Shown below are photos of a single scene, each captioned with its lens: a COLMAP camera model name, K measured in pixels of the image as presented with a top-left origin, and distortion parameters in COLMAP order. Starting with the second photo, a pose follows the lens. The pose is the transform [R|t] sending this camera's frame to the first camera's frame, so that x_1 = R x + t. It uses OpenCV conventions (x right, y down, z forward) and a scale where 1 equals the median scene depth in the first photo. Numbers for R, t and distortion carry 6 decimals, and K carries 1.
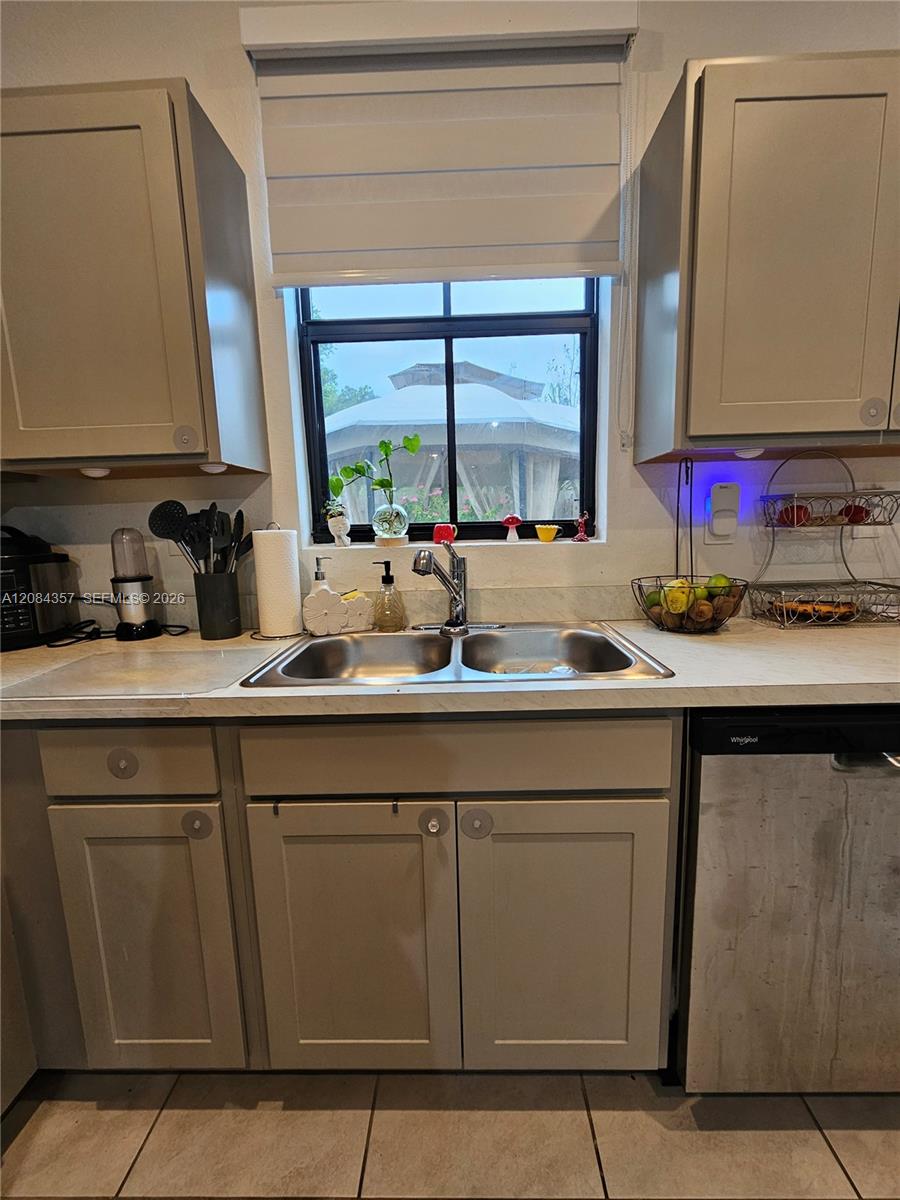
lens RADIAL K [[490.0, 0, 467.5], [0, 490.0, 602.4], [0, 0, 1]] dist [-0.000912, 0.000005]
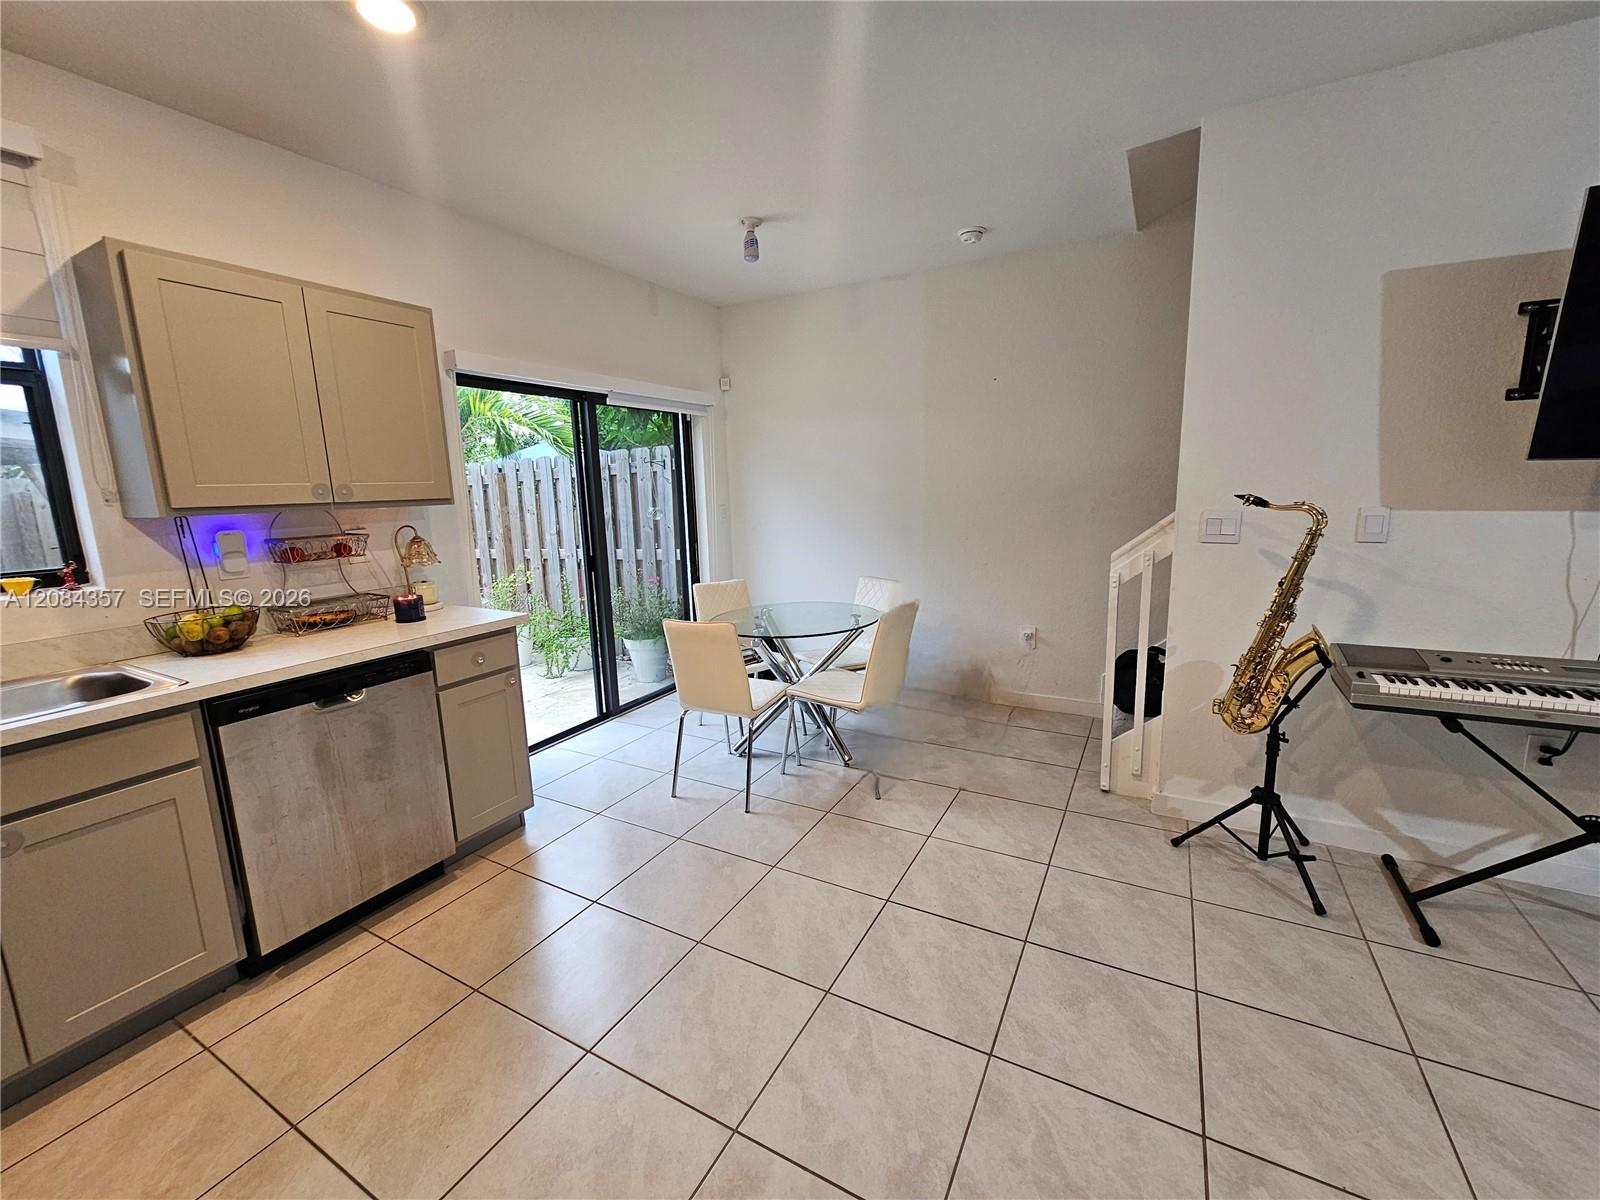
lens RADIAL K [[653.3, 0, 804.6], [0, 653.3, 594.5], [0, 0, 1]] dist [-0.000912, 0.000005]
pose [[0.476342, -0.136217, 0.868644, -0.251393], [0.154296, 0.985546, 0.069937, 0.027567], [-0.865616, 0.100714, 0.490475, -1.113458]]
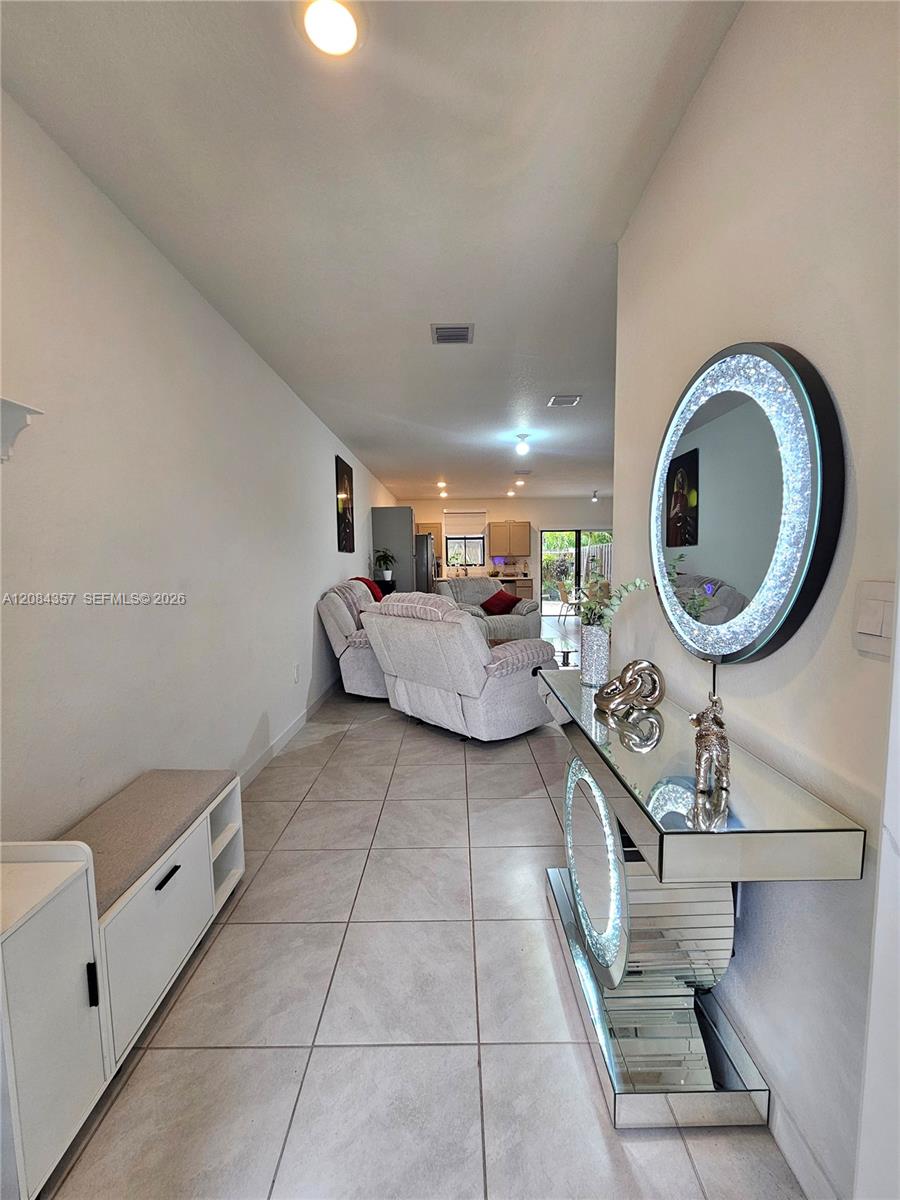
lens RADIAL K [[490.0, 0, 452.7], [0, 490.0, 598.0], [0, 0, 1]] dist [-0.000912, 0.000005]
pose [[0.999930, 0.011847, 0.000515, -0.255018], [-0.011768, 0.996696, -0.080361, 1.098150], [-0.001465, 0.080350, 0.996766, -7.356974]]
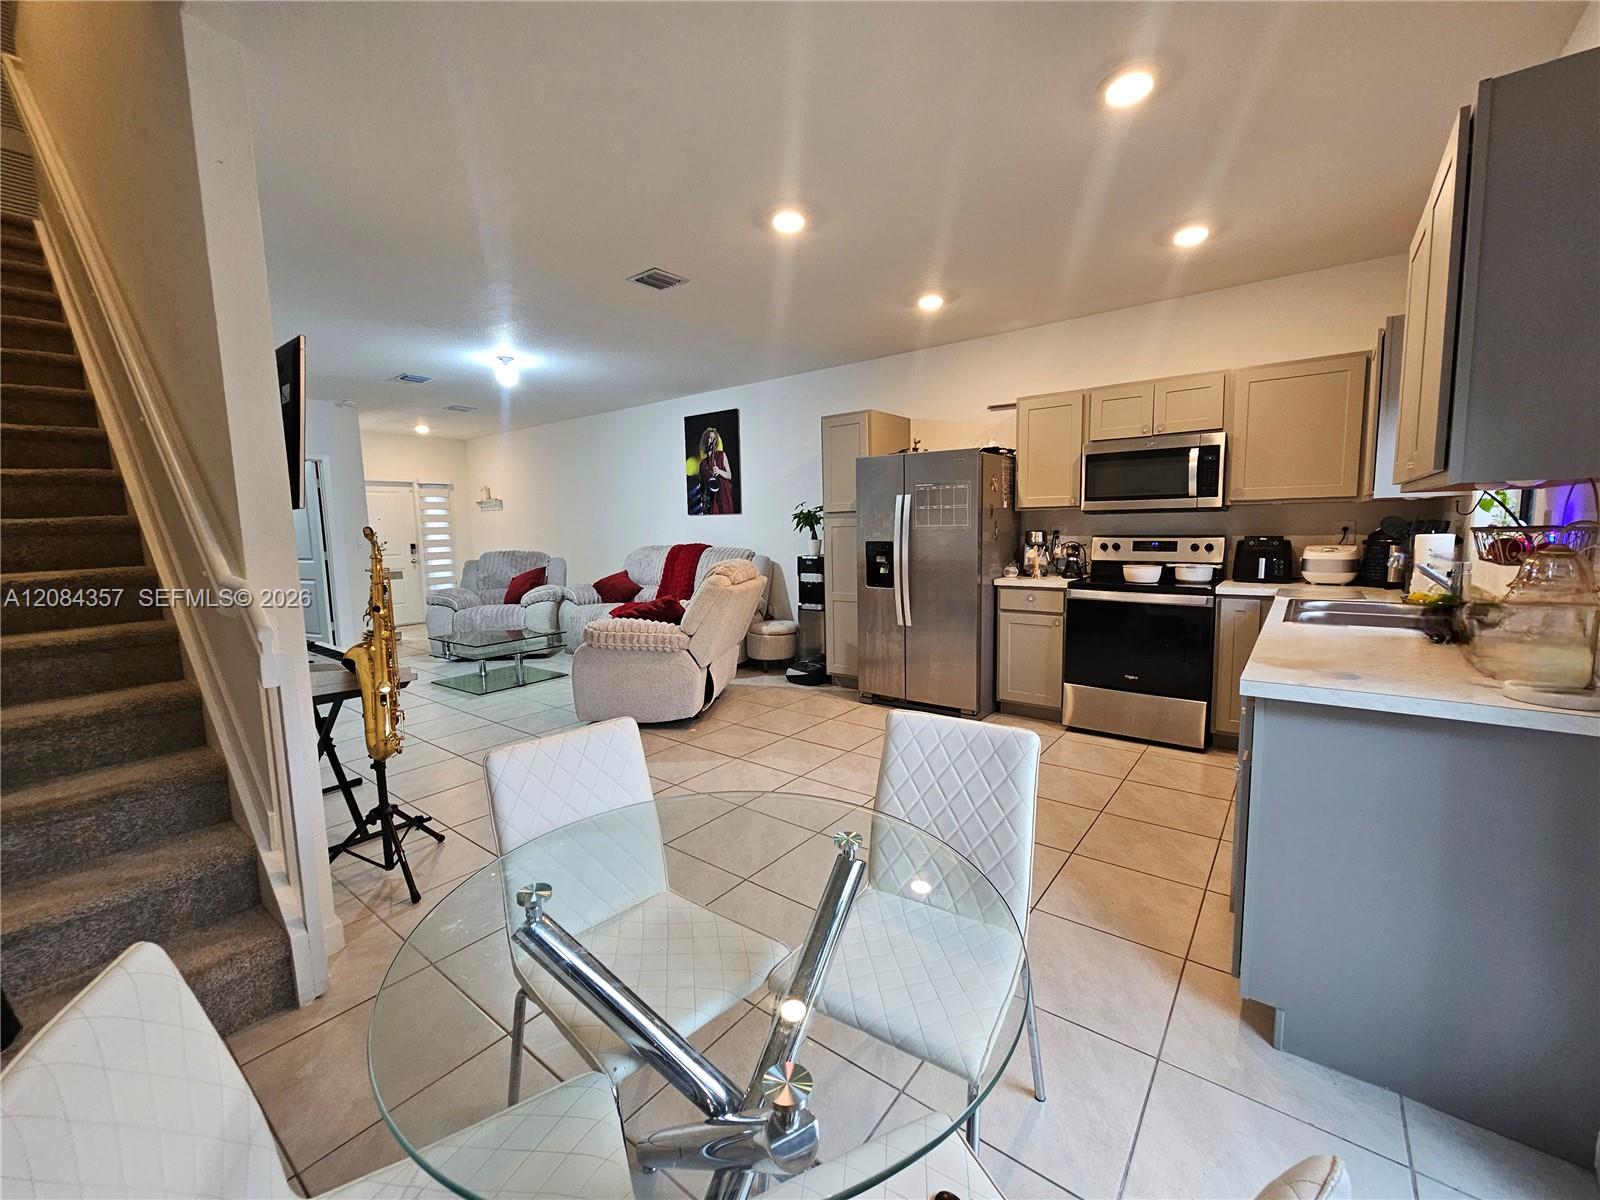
lens RADIAL K [[653.3, 0, 806.0], [0, 653.3, 593.3], [0, 0, 1]] dist [-0.000912, 0.000005]
pose [[-0.604562, 0.122581, -0.787070, 2.507950], [-0.089041, 0.971496, 0.219698, -0.251033], [0.791566, 0.202903, -0.576414, 0.670501]]
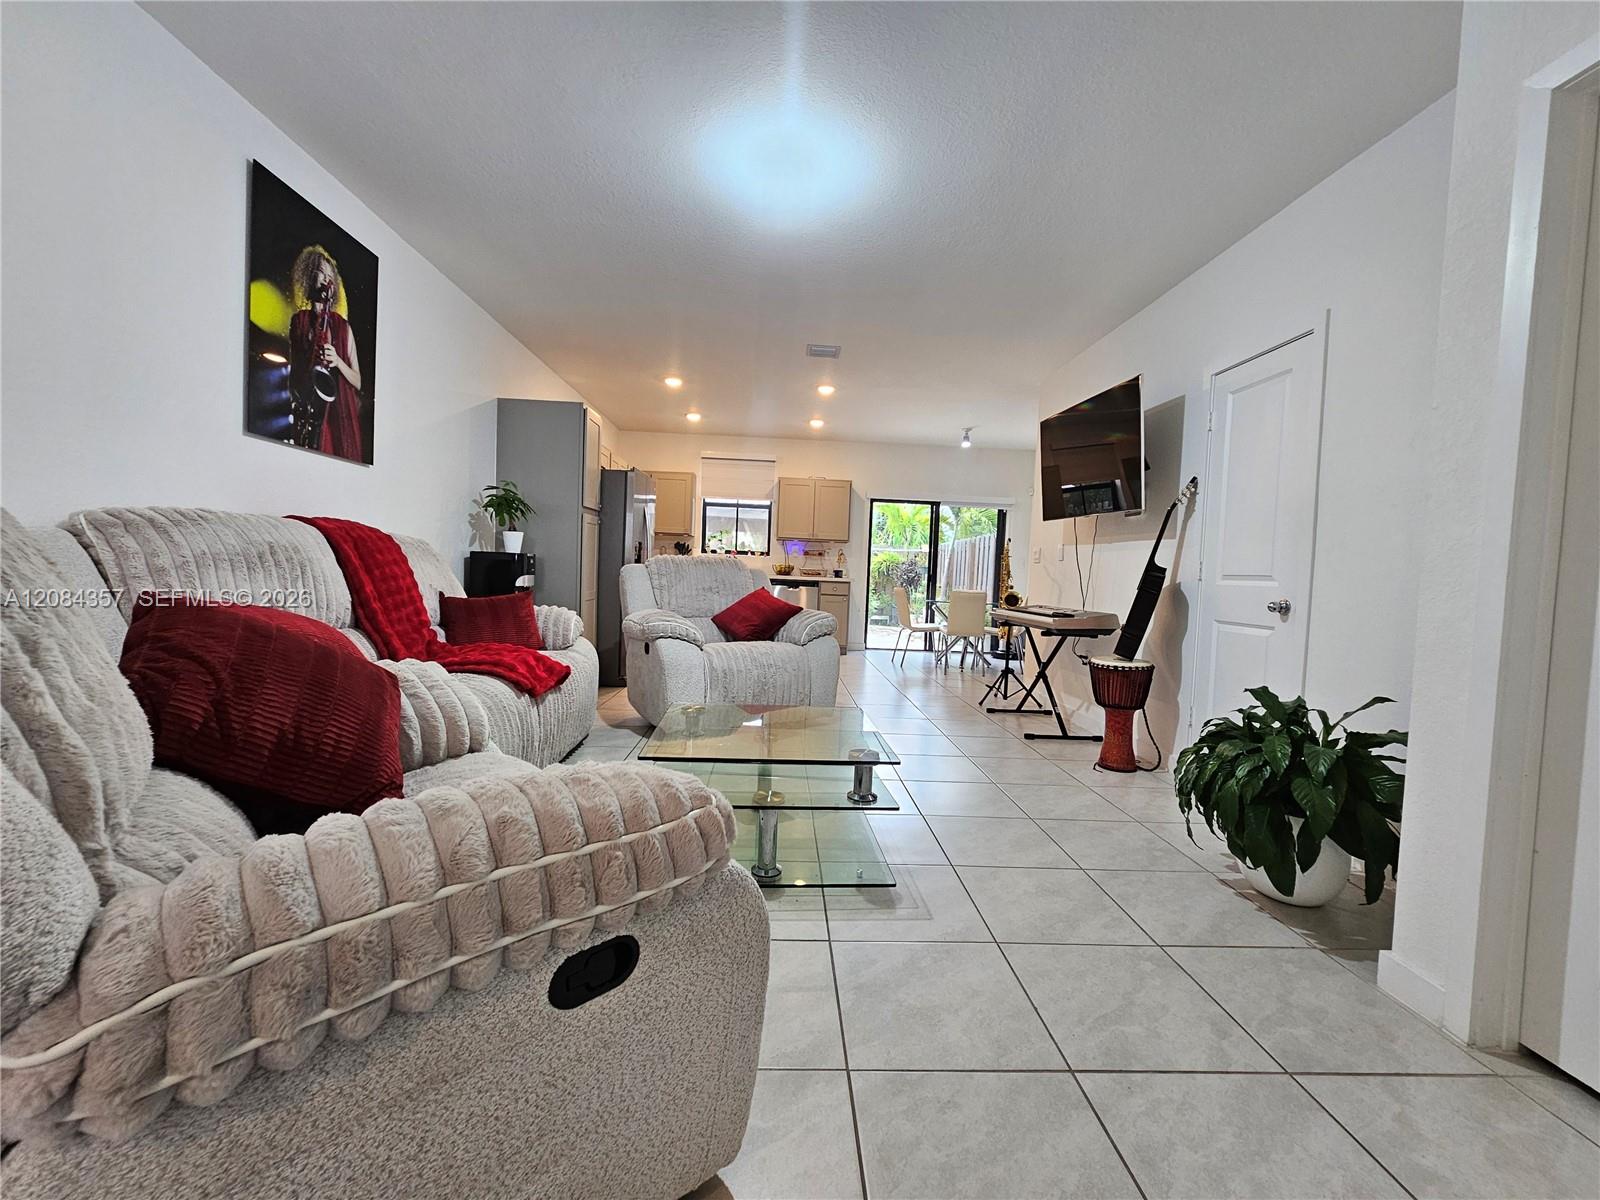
lens RADIAL K [[653.3, 0, 804.7], [0, 653.3, 598.4], [0, 0, 1]] dist [-0.000912, 0.000005]
pose [[0.996666, 0.064914, 0.049433, 0.358650], [-0.058816, 0.991489, -0.116145, 0.994637], [-0.056551, 0.112850, 0.992001, -5.243926]]
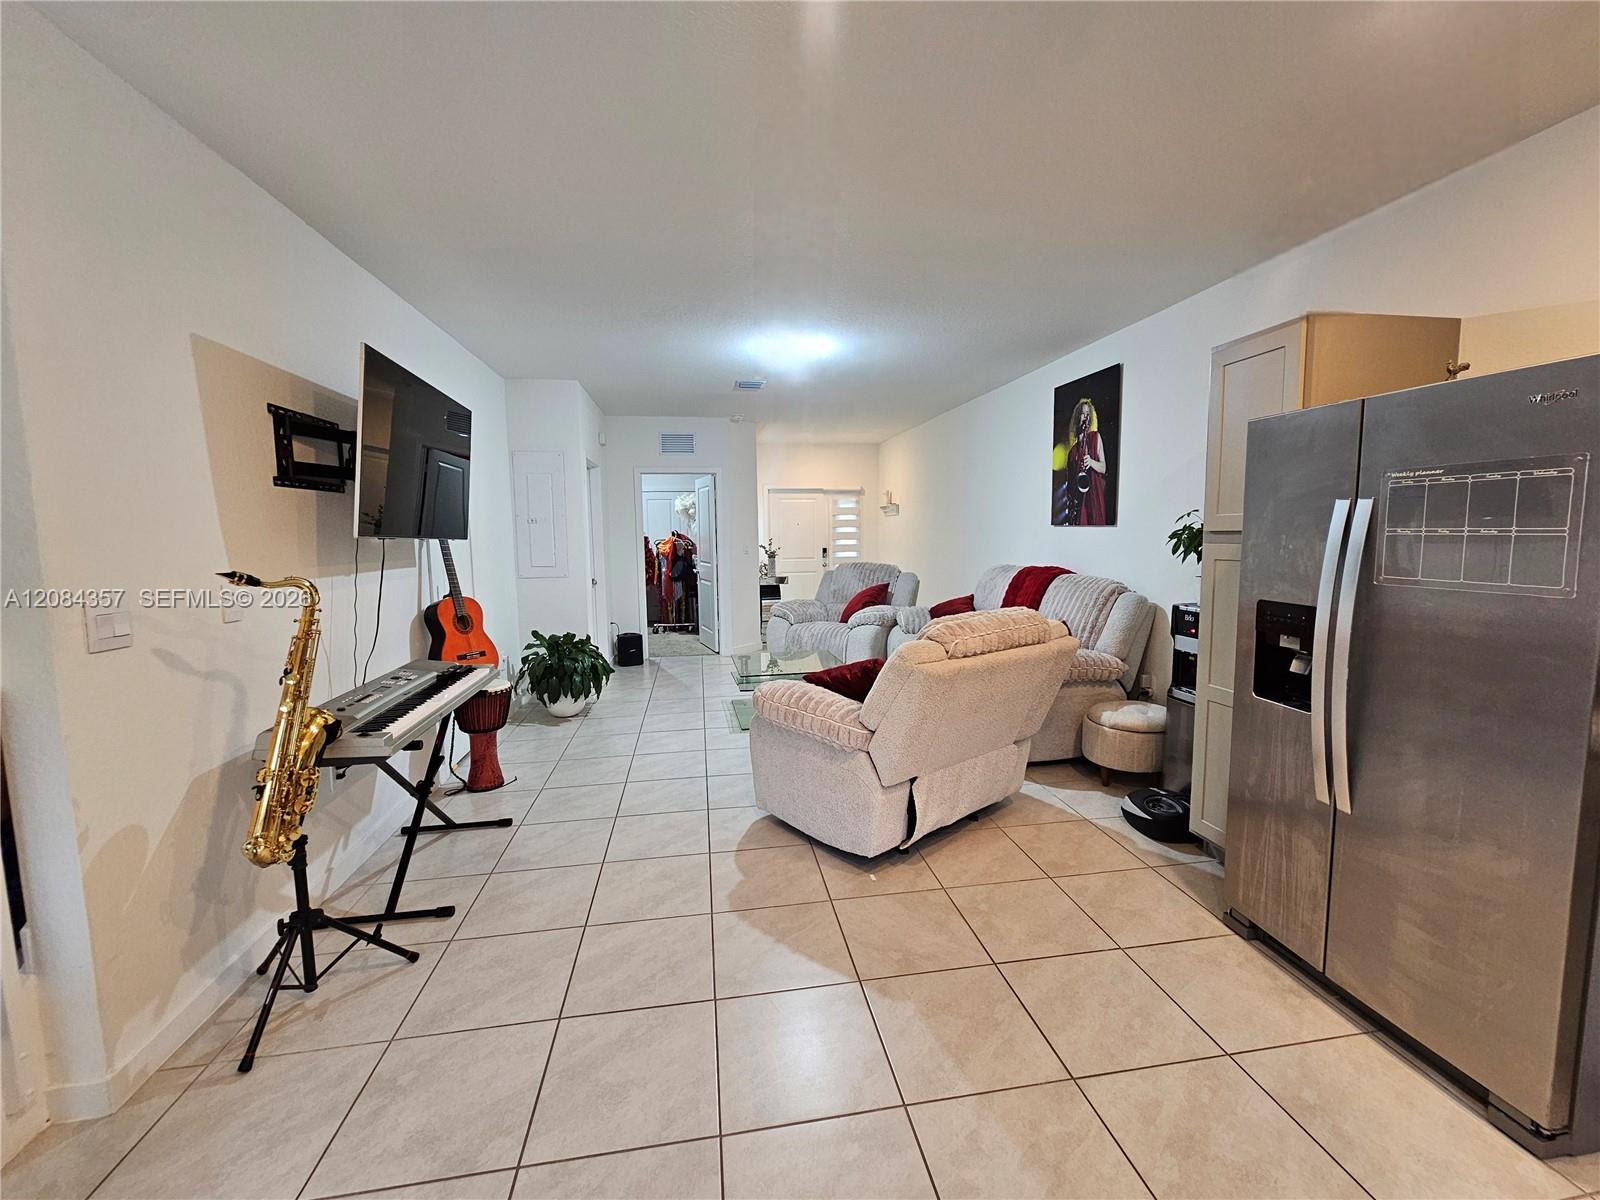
lens RADIAL K [[653.3, 0, 804.9], [0, 653.3, 594.7], [0, 0, 1]] dist [-0.000912, 0.000005]
pose [[-0.985024, 0.054616, -0.163541, 0.875899], [0.010945, 0.966398, 0.256817, -0.221024], [0.172072, 0.251181, -0.952523, 0.196796]]
